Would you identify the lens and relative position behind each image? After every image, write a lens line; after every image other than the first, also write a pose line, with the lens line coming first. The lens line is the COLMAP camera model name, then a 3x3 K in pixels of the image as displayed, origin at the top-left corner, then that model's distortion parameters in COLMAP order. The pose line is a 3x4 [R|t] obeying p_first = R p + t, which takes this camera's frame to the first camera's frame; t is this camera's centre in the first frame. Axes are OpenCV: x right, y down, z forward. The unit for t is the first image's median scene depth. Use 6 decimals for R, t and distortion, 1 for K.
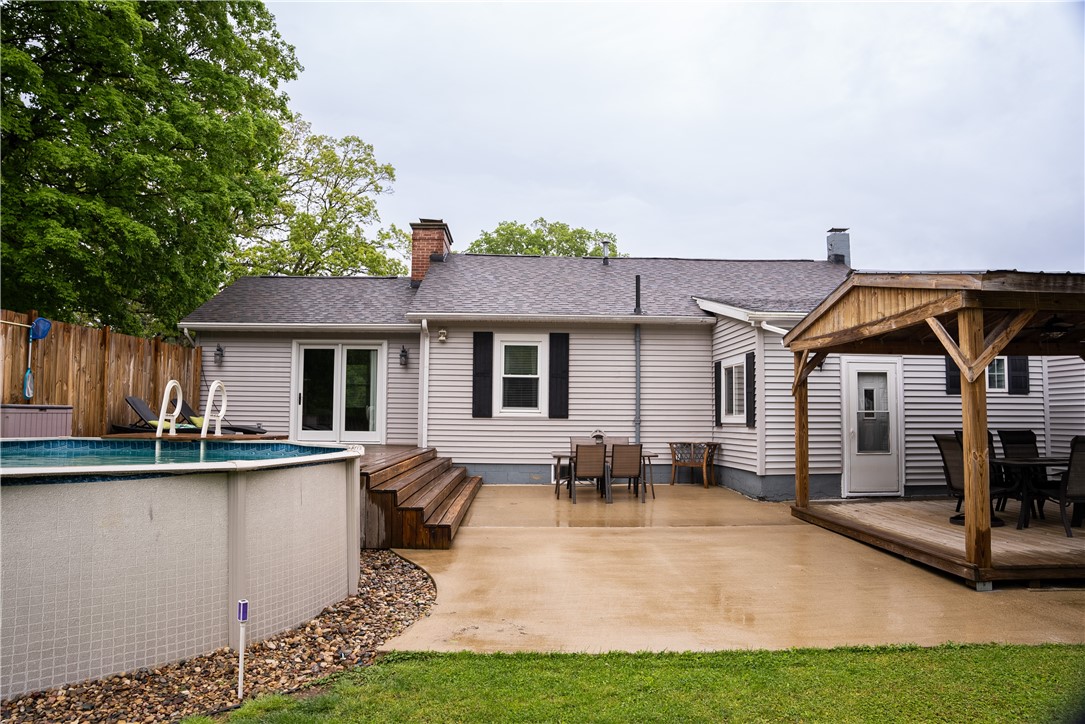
lens RADIAL K [[741.6, 0, 542.5], [0, 741.6, 362.0], [0, 0, 1]] dist [-0.181551, 0.129722]
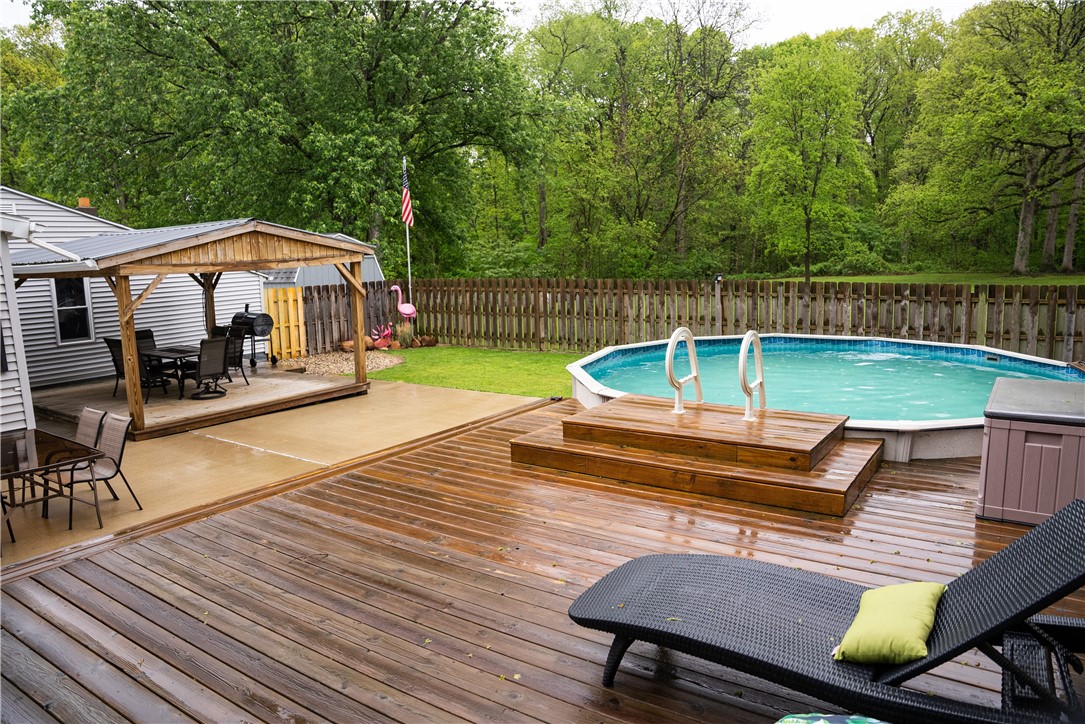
lens RADIAL K [[741.6, 0, 542.5], [0, 741.6, 362.0], [0, 0, 1]] dist [-0.181551, 0.129722]
pose [[-0.800620, -0.077381, 0.594155, -0.571937], [-0.022968, 0.994860, 0.098618, -0.004124], [-0.598732, 0.065310, -0.798282, 1.230610]]
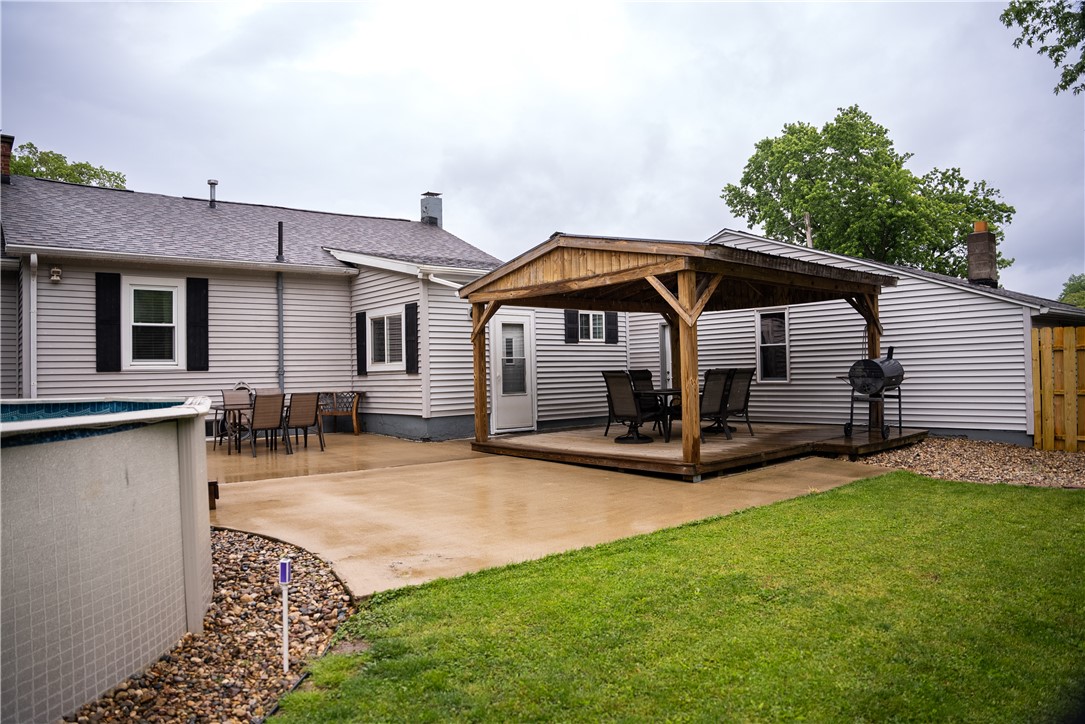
lens RADIAL K [[741.6, 0, 542.5], [0, 741.6, 362.0], [0, 0, 1]] dist [-0.181551, 0.129722]
pose [[0.784480, -0.016940, 0.619923, -0.233681], [-0.018025, 0.998582, 0.050096, 0.015461], [-0.619892, -0.050473, 0.783062, 0.044869]]
